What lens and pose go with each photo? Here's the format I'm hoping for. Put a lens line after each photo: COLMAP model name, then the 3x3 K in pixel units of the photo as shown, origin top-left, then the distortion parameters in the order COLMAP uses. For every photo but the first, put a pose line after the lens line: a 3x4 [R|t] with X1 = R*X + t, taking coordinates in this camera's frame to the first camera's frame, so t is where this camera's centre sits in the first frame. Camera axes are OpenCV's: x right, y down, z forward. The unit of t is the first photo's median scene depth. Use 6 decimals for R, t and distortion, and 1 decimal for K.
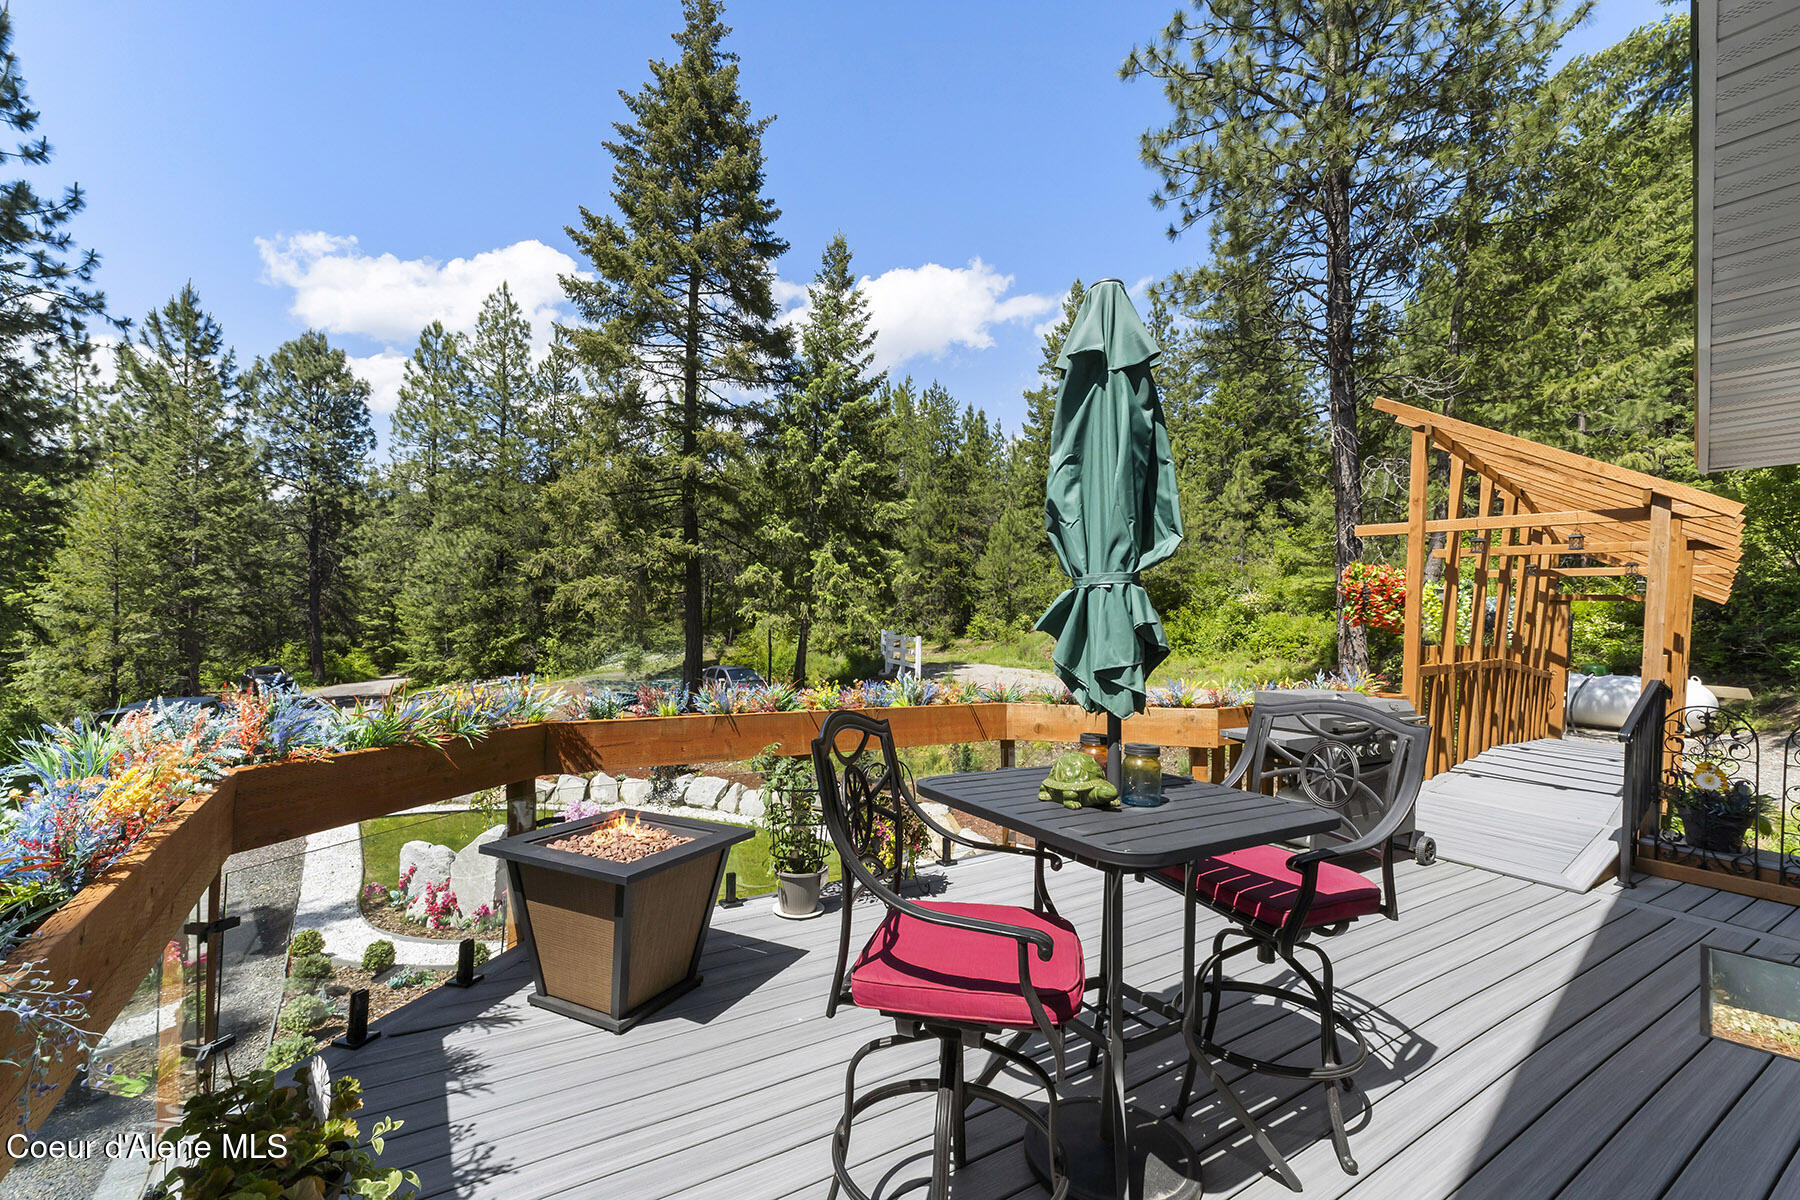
lens RADIAL K [[775.9, 0, 886.1], [0, 775.9, 630.4], [0, 0, 1]] dist [0.000843, 0.000409]
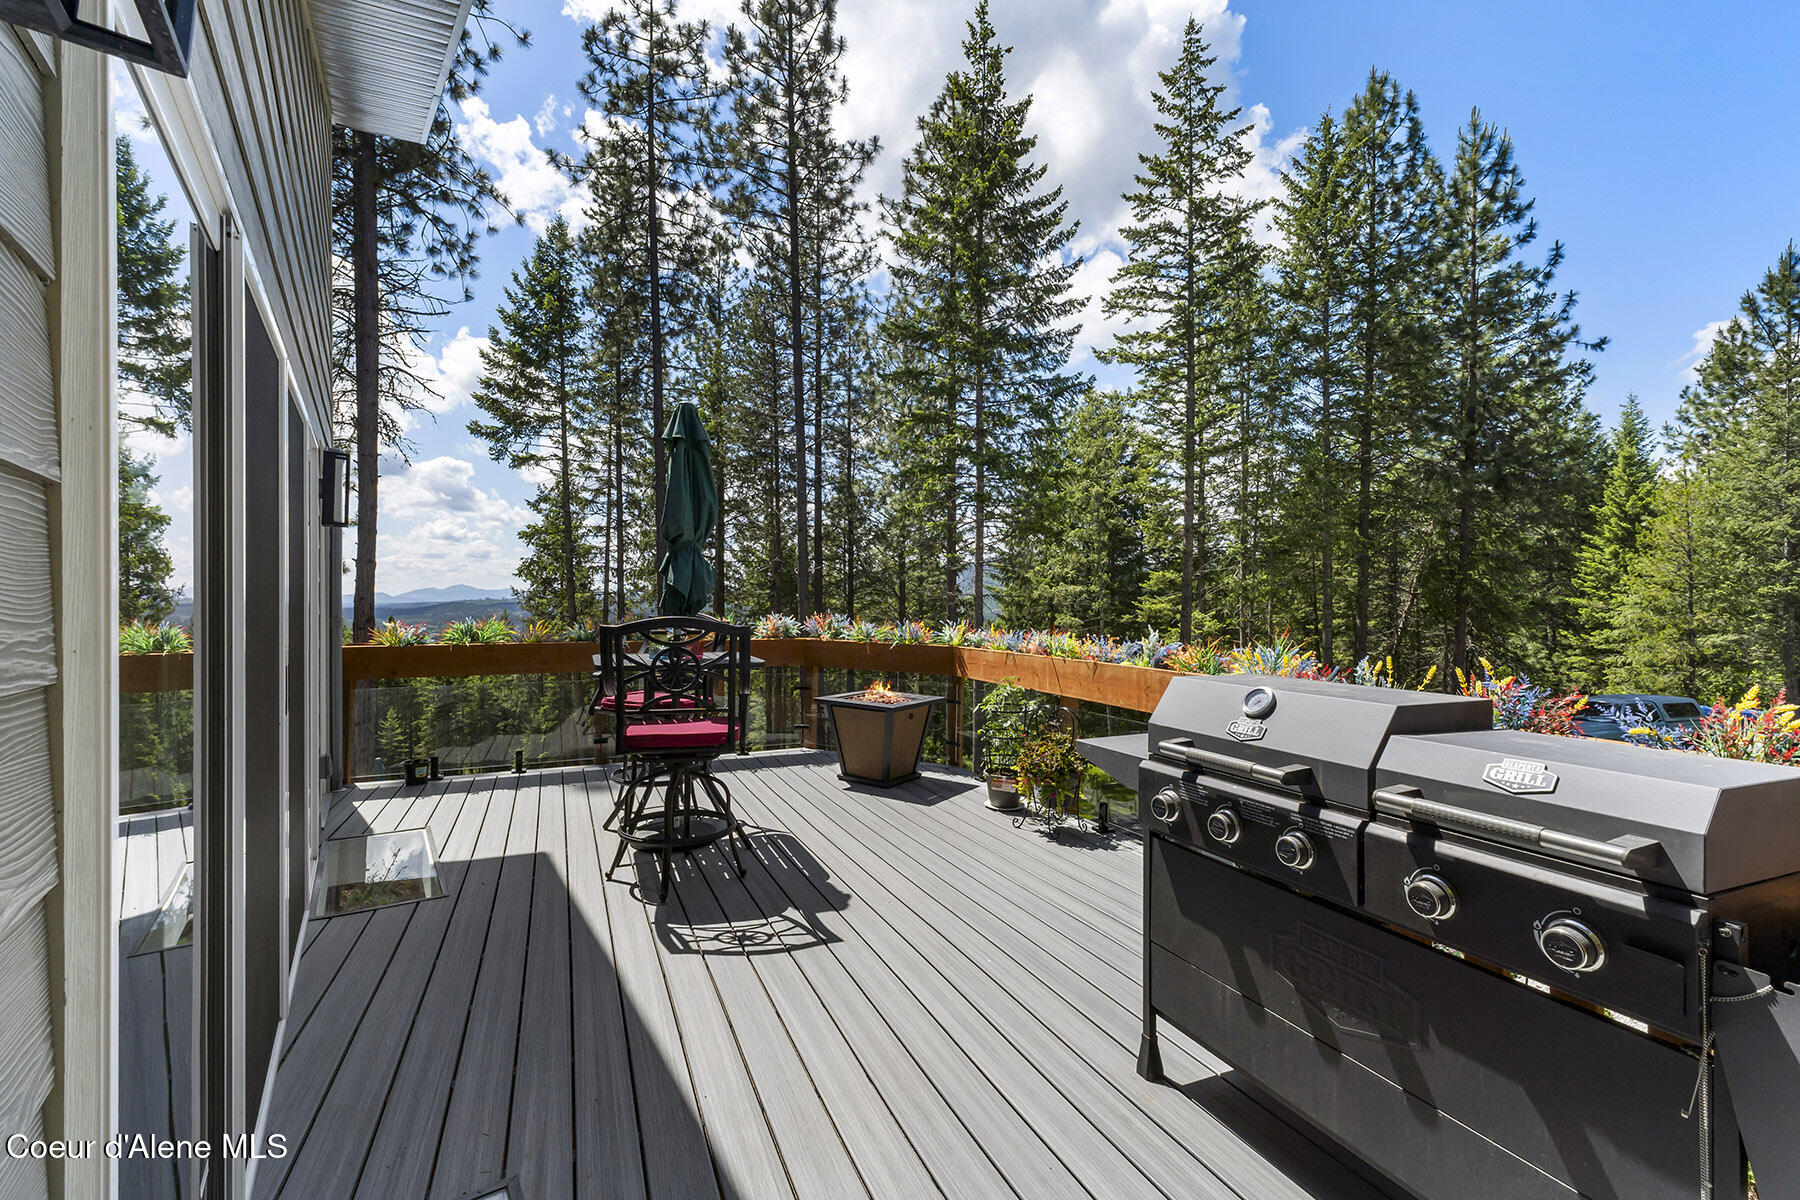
lens RADIAL K [[769.3, 0, 874.0], [0, 769.3, 600.0], [0, 0, 1]] dist [-0.000800, -0.000073]
pose [[-0.188953, -0.033803, -0.981404, 1.594112], [-0.018437, 0.999353, -0.030872, 0.087098], [0.981813, 0.012261, -0.189454, 1.378985]]
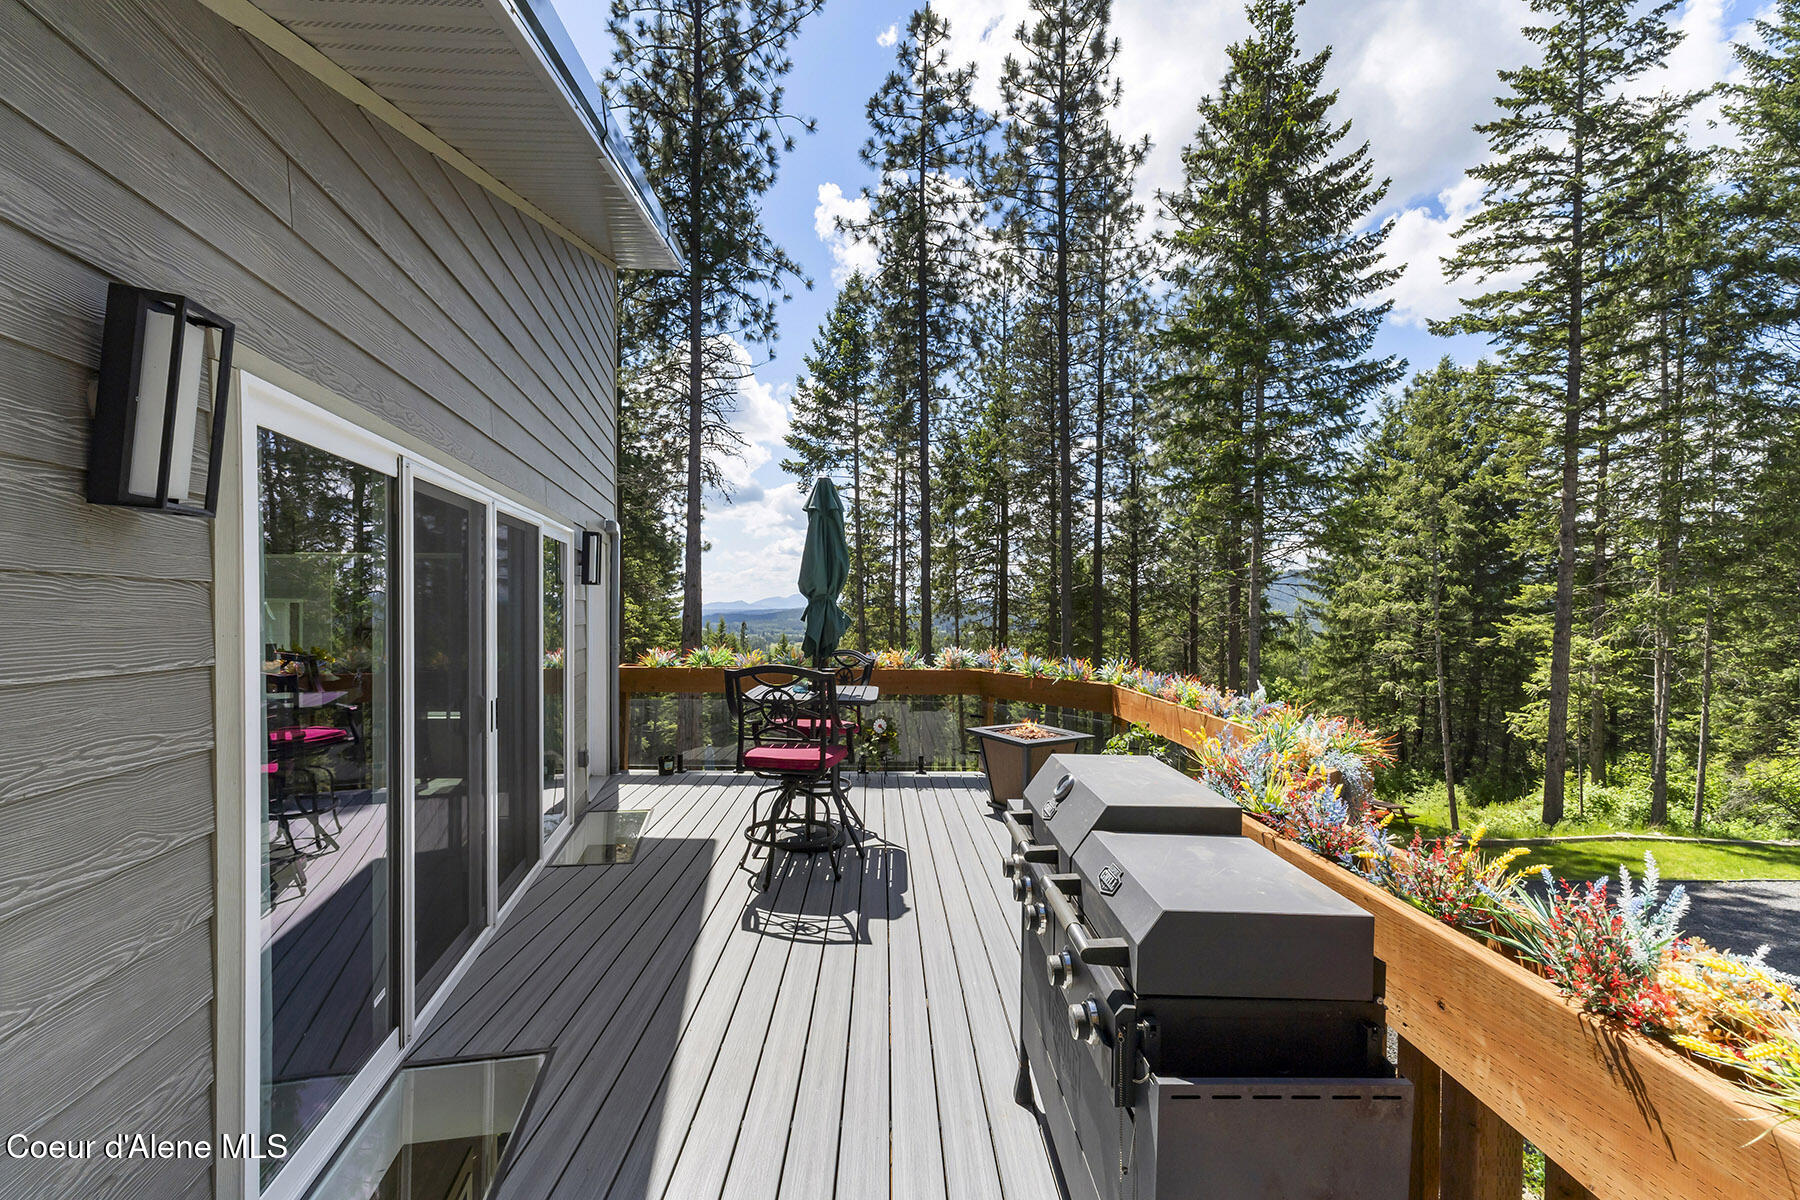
lens RADIAL K [[764.4, 0, 859.2], [0, 764.4, 610.2], [0, 0, 1]] dist [0.000788, -0.000078]
pose [[-0.562608, -0.036089, -0.825936, 1.608181], [-0.032685, 0.999237, -0.021397, 0.011011], [0.826078, 0.014957, -0.563358, 1.795874]]
